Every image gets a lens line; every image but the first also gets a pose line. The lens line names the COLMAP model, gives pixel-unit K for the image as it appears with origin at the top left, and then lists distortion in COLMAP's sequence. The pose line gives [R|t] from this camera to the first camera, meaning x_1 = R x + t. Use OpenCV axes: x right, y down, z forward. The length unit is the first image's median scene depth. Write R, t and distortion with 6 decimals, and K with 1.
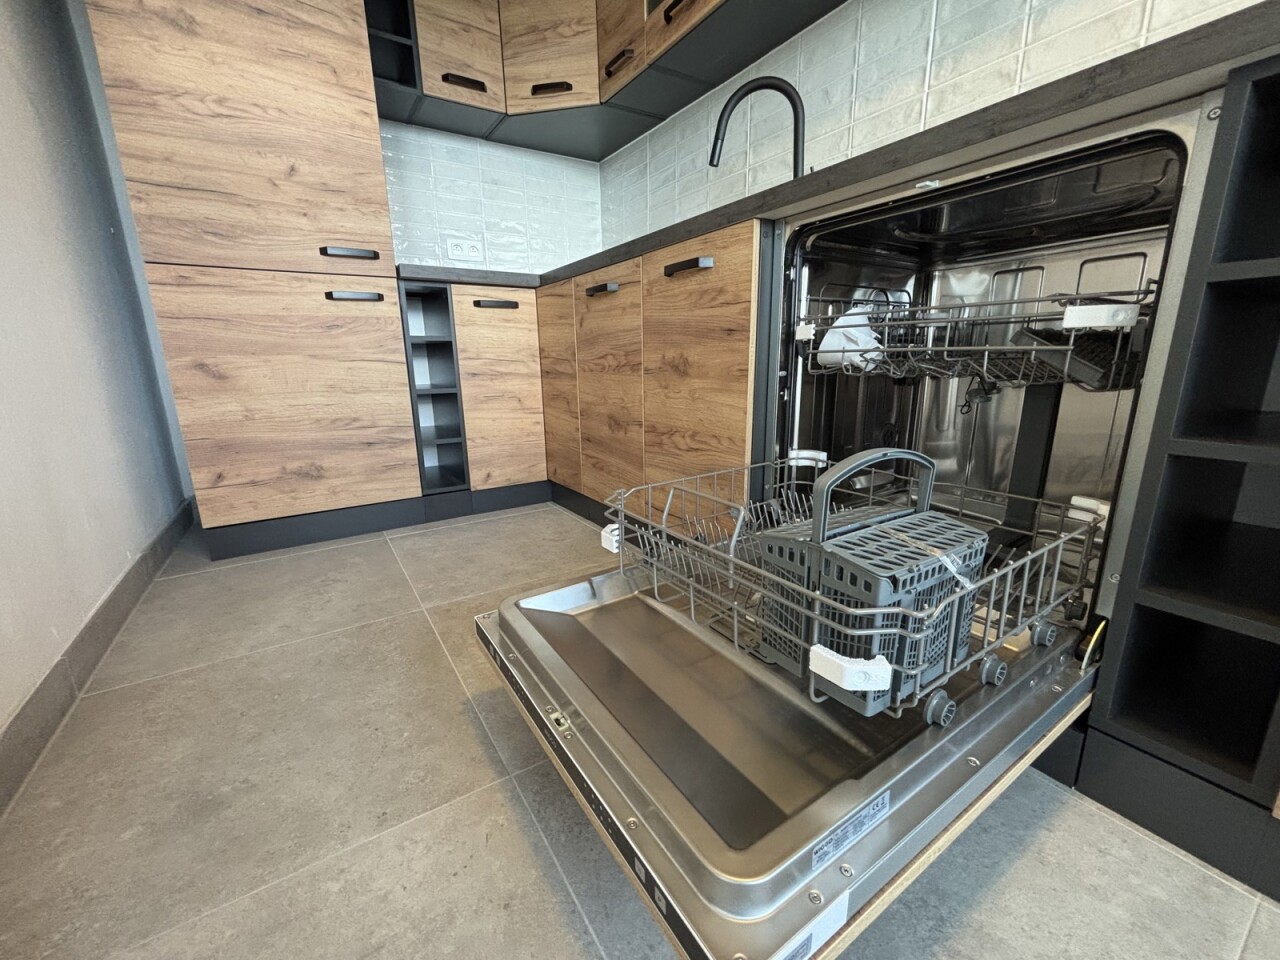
lens RADIAL K [[512.2, 0, 641.3], [0, 512.2, 484.0], [0, 0, 1]] dist [-0.009438, 0.001699]
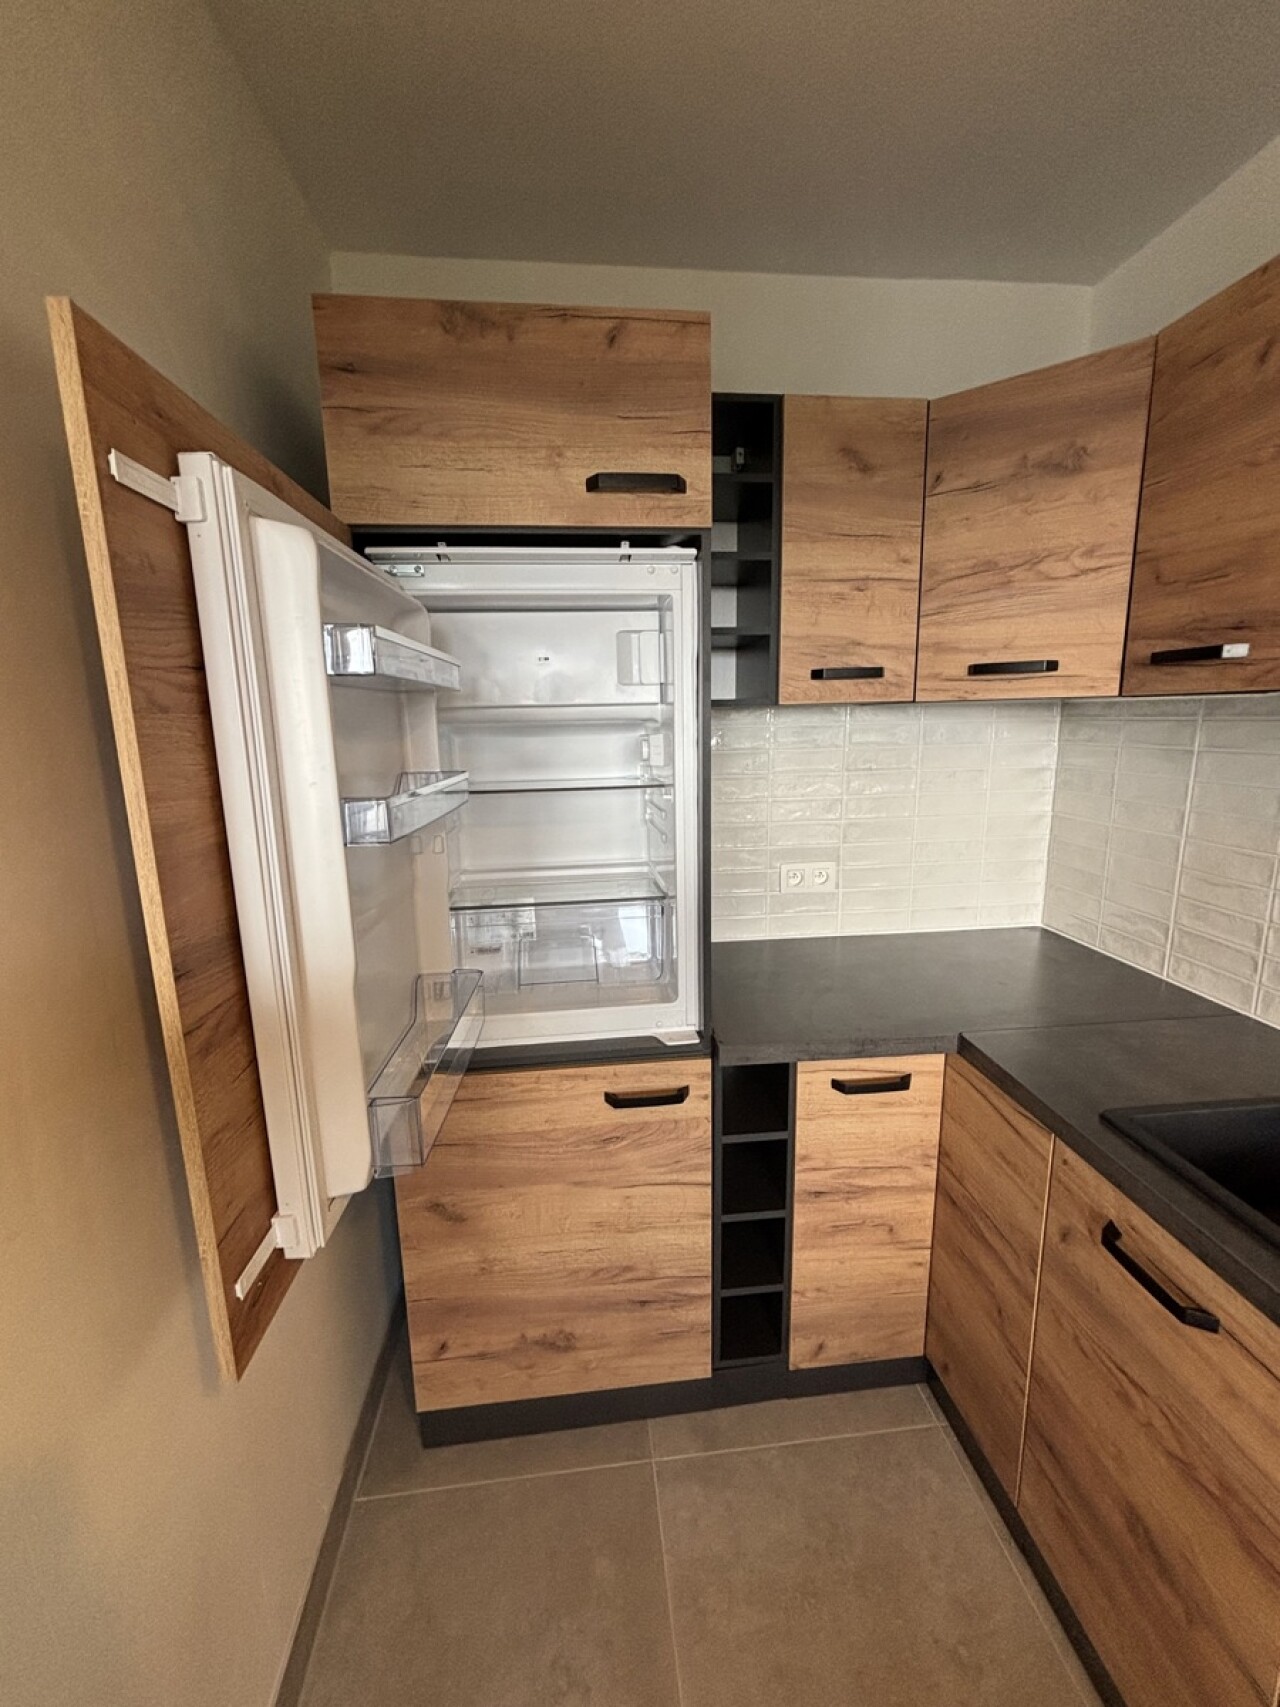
lens RADIAL K [[683.1, 0, 646.8], [0, 683.1, 847.7], [0, 0, 1]] dist [-0.009438, 0.001699]
pose [[0.892986, 0.086215, -0.441750, -0.215434], [-0.103605, 0.994500, -0.015341, -0.623107], [0.437998, 0.059467, 0.897007, 0.236562]]
